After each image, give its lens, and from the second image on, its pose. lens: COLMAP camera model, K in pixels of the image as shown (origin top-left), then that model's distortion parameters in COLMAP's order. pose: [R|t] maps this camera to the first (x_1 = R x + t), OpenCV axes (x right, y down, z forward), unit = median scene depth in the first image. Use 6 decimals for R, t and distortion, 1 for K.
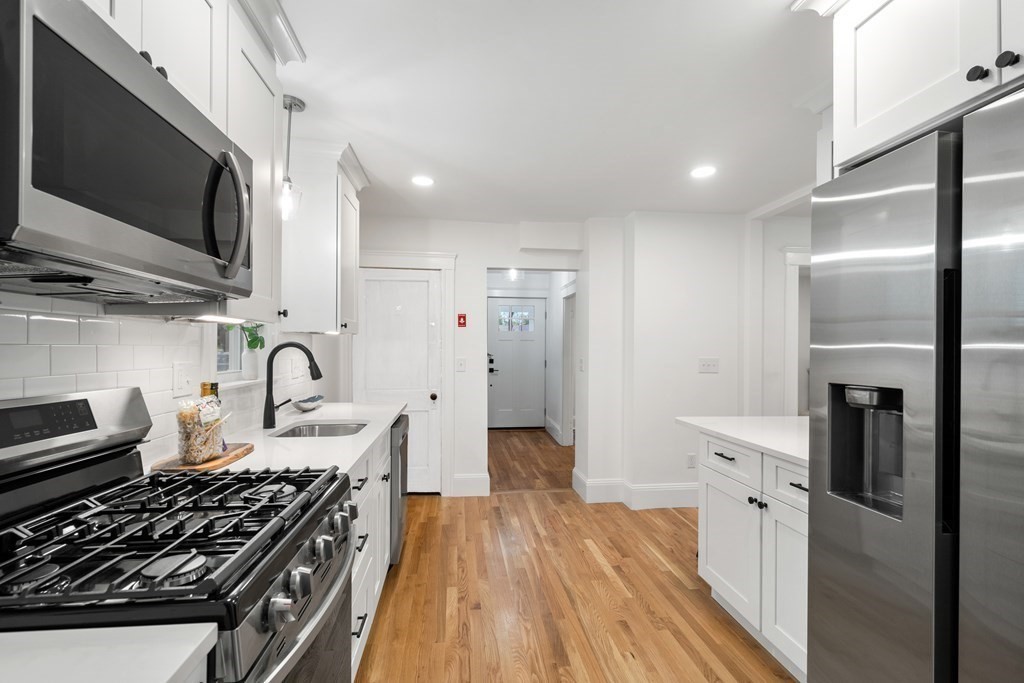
lens RADIAL K [[475.8, 0, 512.0], [0, 475.8, 341.5], [0, 0, 1]] dist [-0.001894, -0.000152]
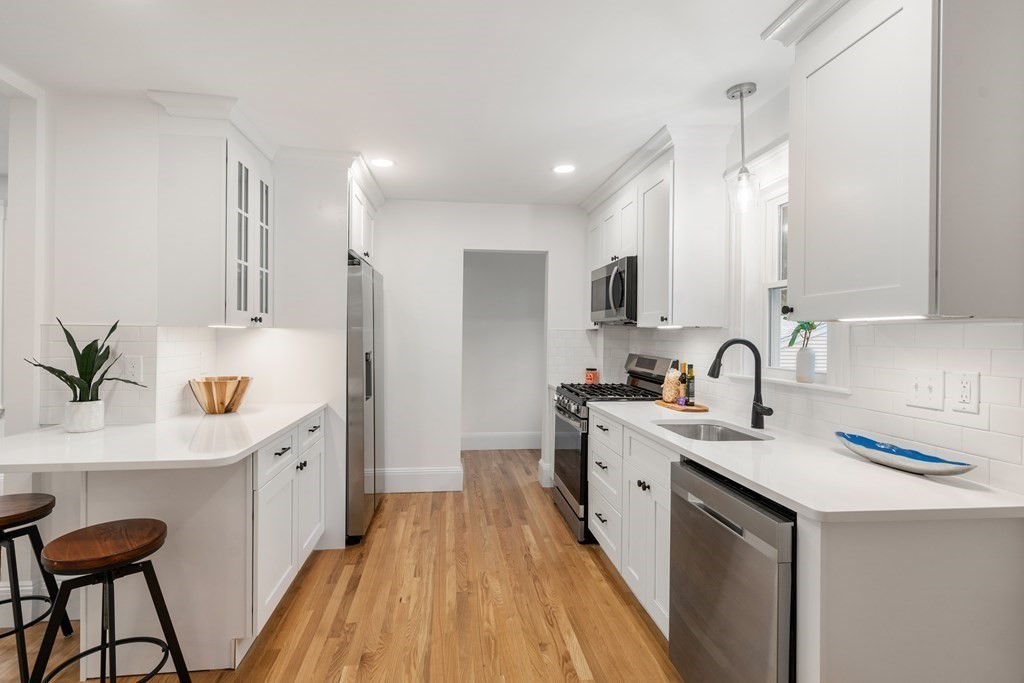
lens RADIAL K [[475.8, 0, 512.0], [0, 475.8, 341.5], [0, 0, 1]] dist [-0.001894, -0.000152]
pose [[-0.999762, -0.015622, -0.015218, 0.005540], [-0.015516, 0.999855, -0.007065, 0.020462], [0.015326, -0.006827, -0.999859, 1.984126]]
